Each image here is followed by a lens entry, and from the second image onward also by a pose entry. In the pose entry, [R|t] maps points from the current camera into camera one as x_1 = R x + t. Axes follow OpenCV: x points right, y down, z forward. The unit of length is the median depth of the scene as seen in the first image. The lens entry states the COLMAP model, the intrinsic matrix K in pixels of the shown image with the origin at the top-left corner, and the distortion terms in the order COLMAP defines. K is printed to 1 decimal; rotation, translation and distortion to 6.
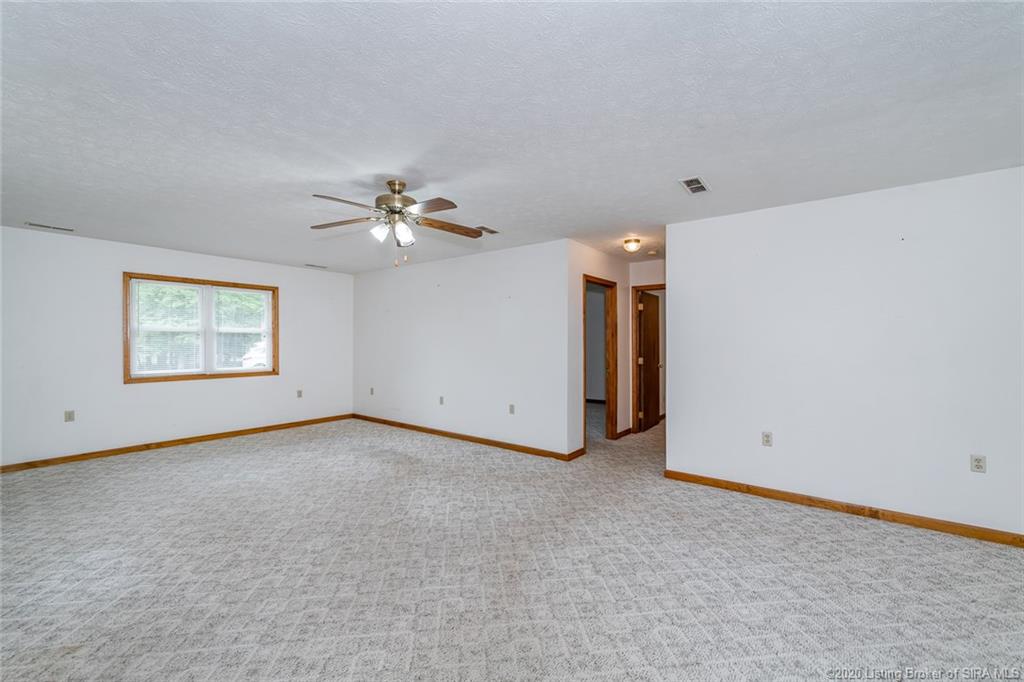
lens RADIAL K [[426.0, 0, 514.6], [0, 426.0, 339.8], [0, 0, 1]] dist [0.000995, 0.000632]
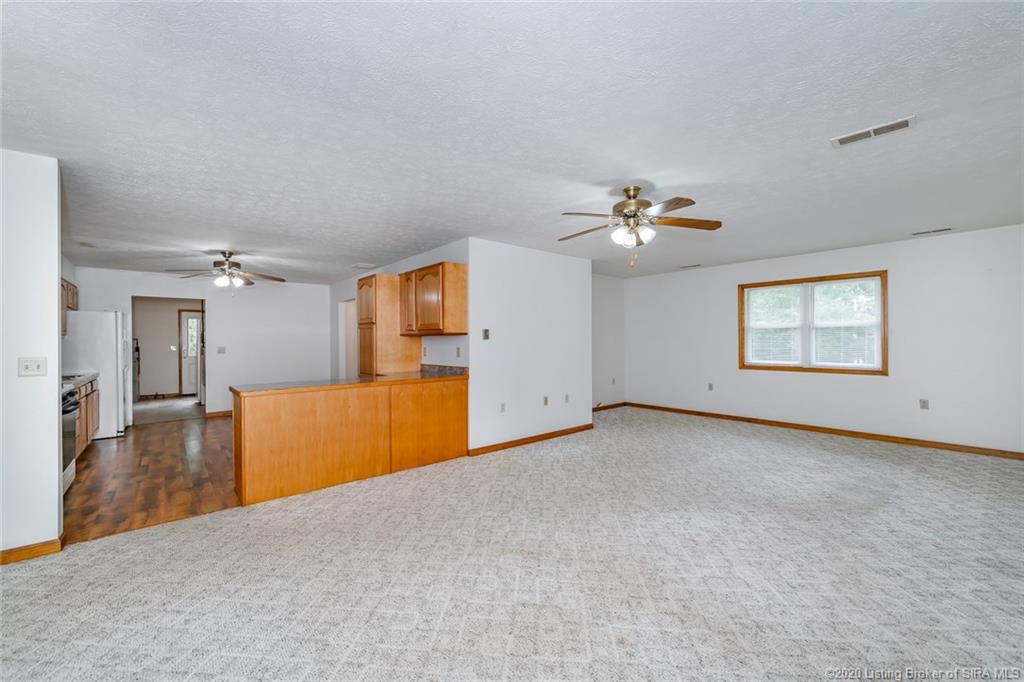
lens RADIAL K [[426.0, 0, 513.5], [0, 426.0, 342.0], [0, 0, 1]] dist [0.000995, 0.000632]
pose [[-0.231542, 0.006848, -0.972801, 0.575765], [0.012226, 0.999917, 0.004129, 0.005580], [0.972748, -0.010937, -0.231607, 0.660387]]
